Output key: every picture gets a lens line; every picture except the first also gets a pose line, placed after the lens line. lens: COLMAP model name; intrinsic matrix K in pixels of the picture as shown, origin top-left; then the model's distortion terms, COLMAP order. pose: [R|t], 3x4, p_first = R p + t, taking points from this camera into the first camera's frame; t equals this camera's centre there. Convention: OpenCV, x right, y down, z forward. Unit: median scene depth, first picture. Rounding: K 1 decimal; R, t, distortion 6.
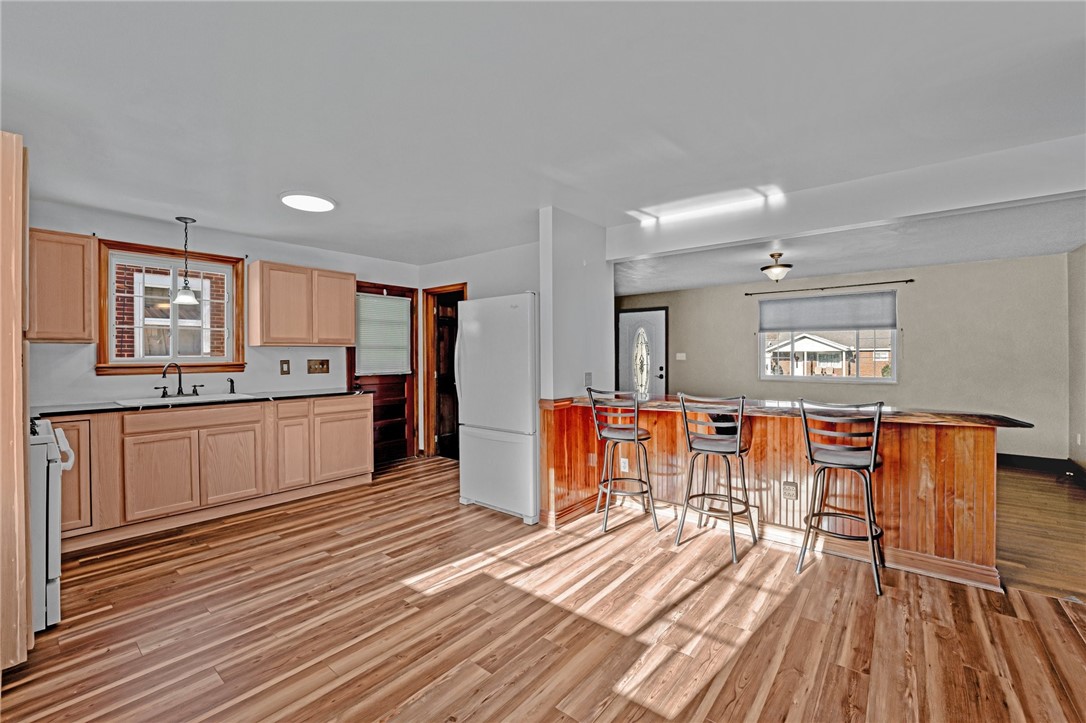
lens RADIAL K [[465.5, 0, 543.0], [0, 465.5, 361.5], [0, 0, 1]] dist [-0.011293, 0.000611]
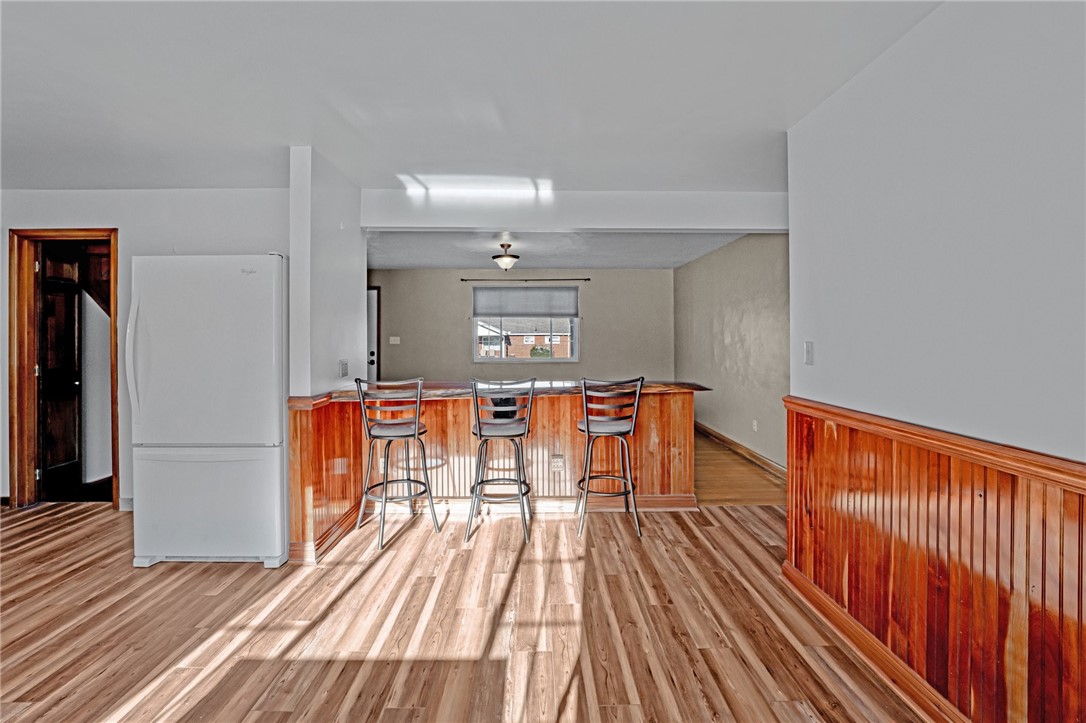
lens RADIAL K [[475.0, 0, 556.6], [0, 475.0, 338.4], [0, 0, 1]] dist [-0.017258, 0.000372]
pose [[0.757724, 0.001288, 0.652573, -0.200434], [0.008437, 0.999895, -0.011769, -0.001820], [-0.652520, 0.014424, 0.757634, 0.153635]]
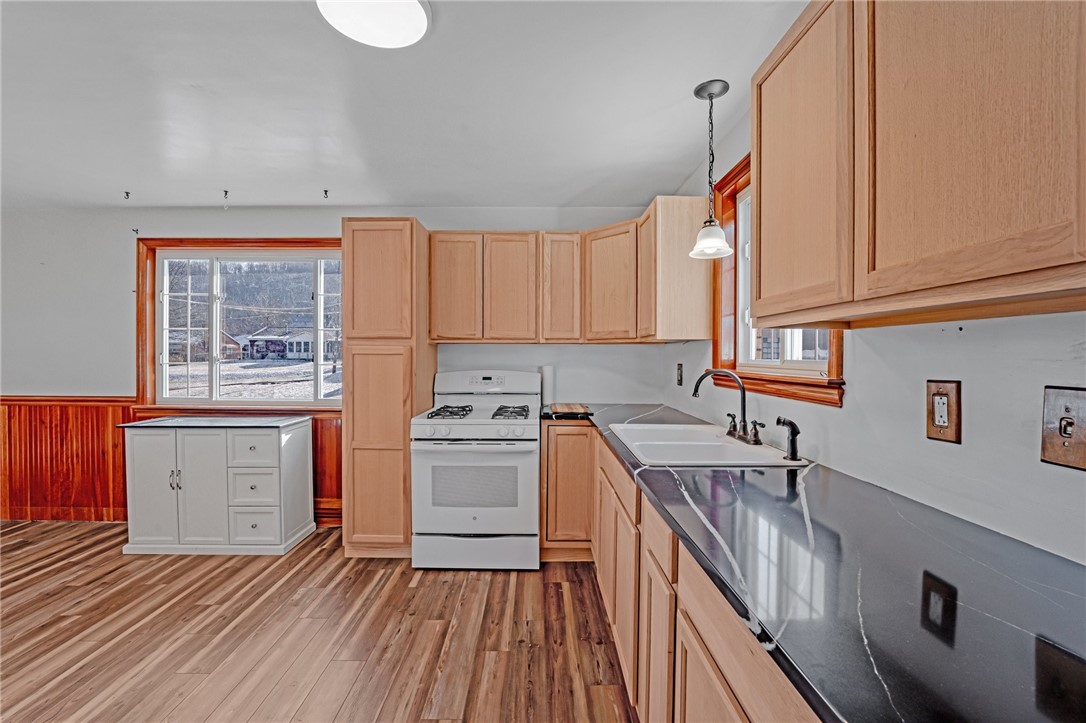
lens RADIAL K [[465.5, 0, 543.0], [0, 465.5, 361.5], [0, 0, 1]] dist [-0.011293, 0.000611]
pose [[-0.774838, 0.009143, -0.632094, -0.369279], [-0.008371, 0.999659, 0.024722, -0.021809], [0.632105, 0.024447, -0.774497, 1.529396]]
